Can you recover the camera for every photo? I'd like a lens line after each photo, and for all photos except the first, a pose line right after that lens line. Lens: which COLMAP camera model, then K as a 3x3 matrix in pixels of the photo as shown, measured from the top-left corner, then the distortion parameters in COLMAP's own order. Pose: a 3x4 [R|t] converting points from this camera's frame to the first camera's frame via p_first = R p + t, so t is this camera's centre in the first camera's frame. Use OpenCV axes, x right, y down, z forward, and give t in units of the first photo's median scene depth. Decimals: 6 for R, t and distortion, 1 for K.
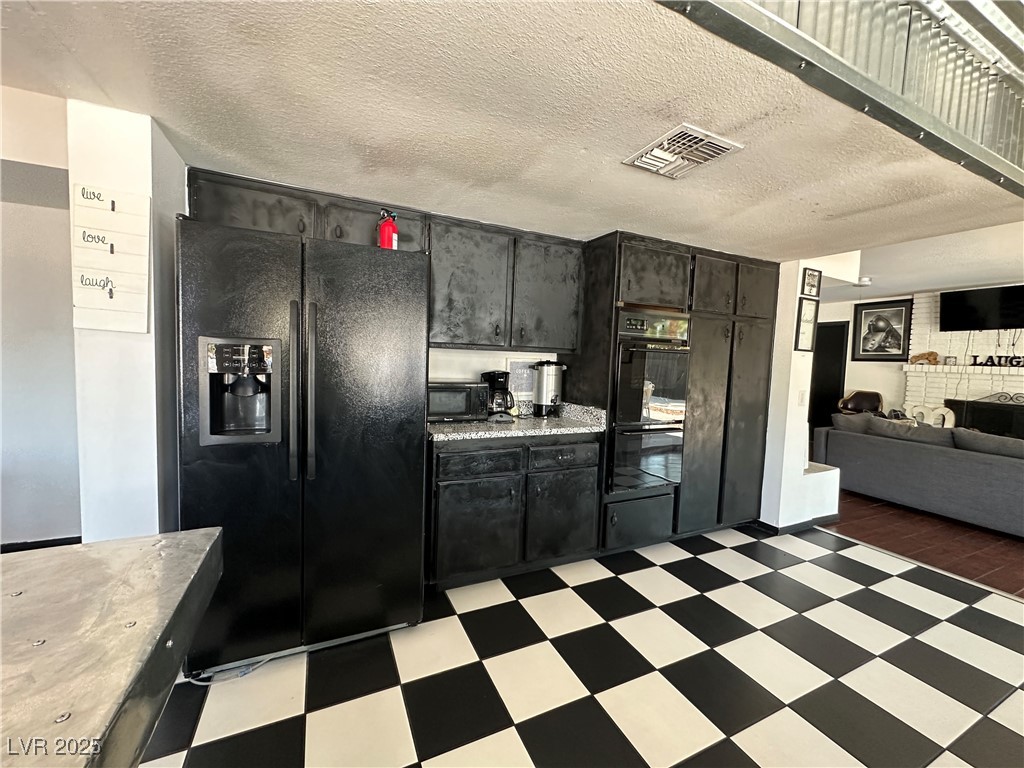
lens RADIAL K [[411.3, 0, 511.4], [0, 411.3, 382.6], [0, 0, 1]] dist [-0.001262, -0.000144]
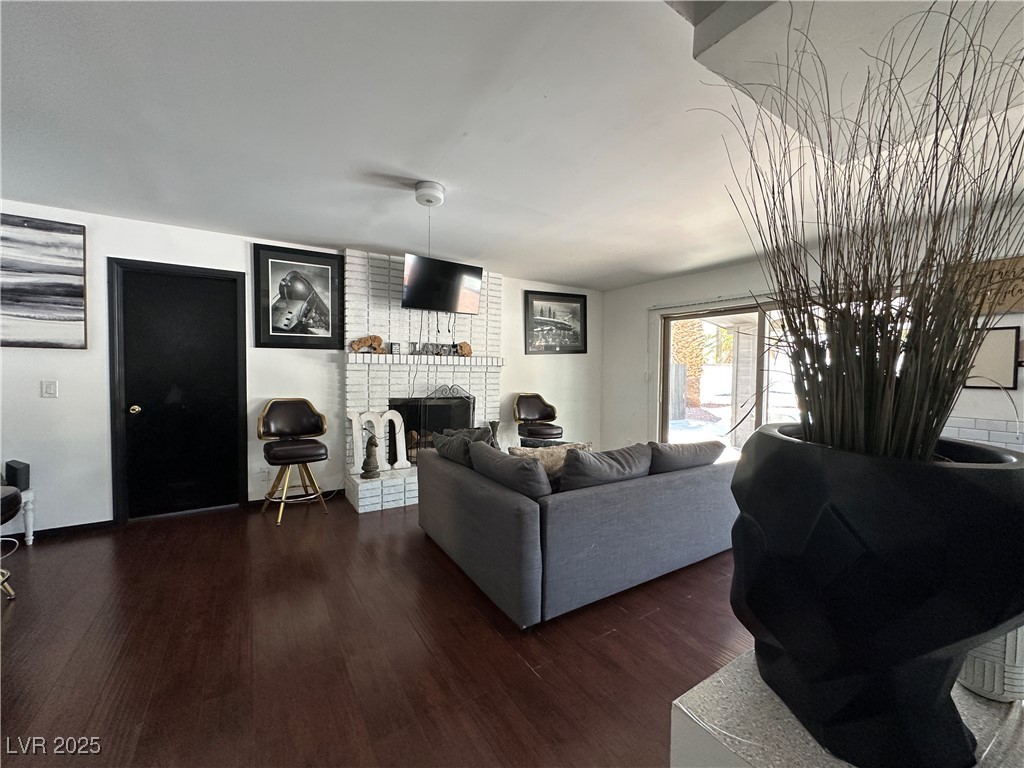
lens RADIAL K [[411.3, 0, 514.6], [0, 411.3, 382.8], [0, 0, 1]] dist [-0.001262, -0.000144]
pose [[-0.113044, -0.074049, 0.990827, 0.254791], [0.041052, 0.996019, 0.079120, -0.037039], [-0.992742, 0.049620, -0.109554, 0.784163]]
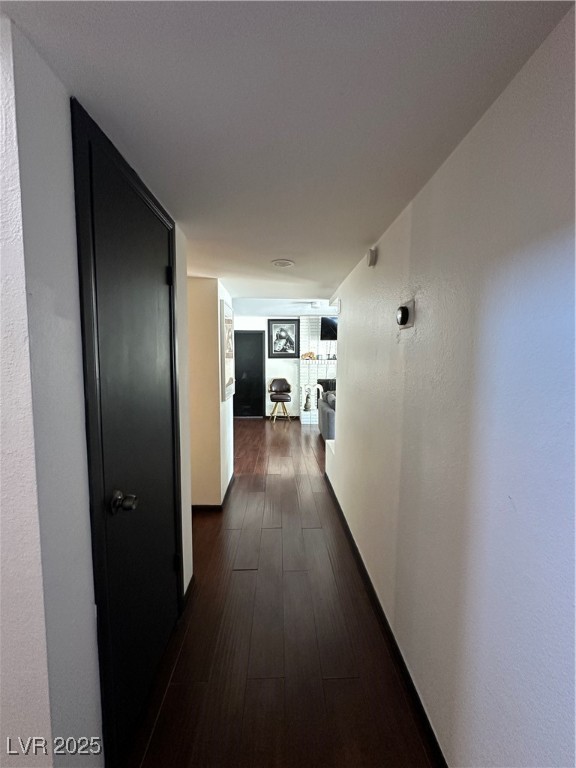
lens RADIAL K [[308.5, 0, 288.9], [0, 308.5, 388.5], [0, 0, 1]] dist [-0.001262, -0.000144]
pose [[0.391636, -0.107084, 0.913868, -0.175082], [0.065477, 0.993930, 0.088405, -0.041487], [-0.917788, 0.025214, 0.396270, 0.548015]]
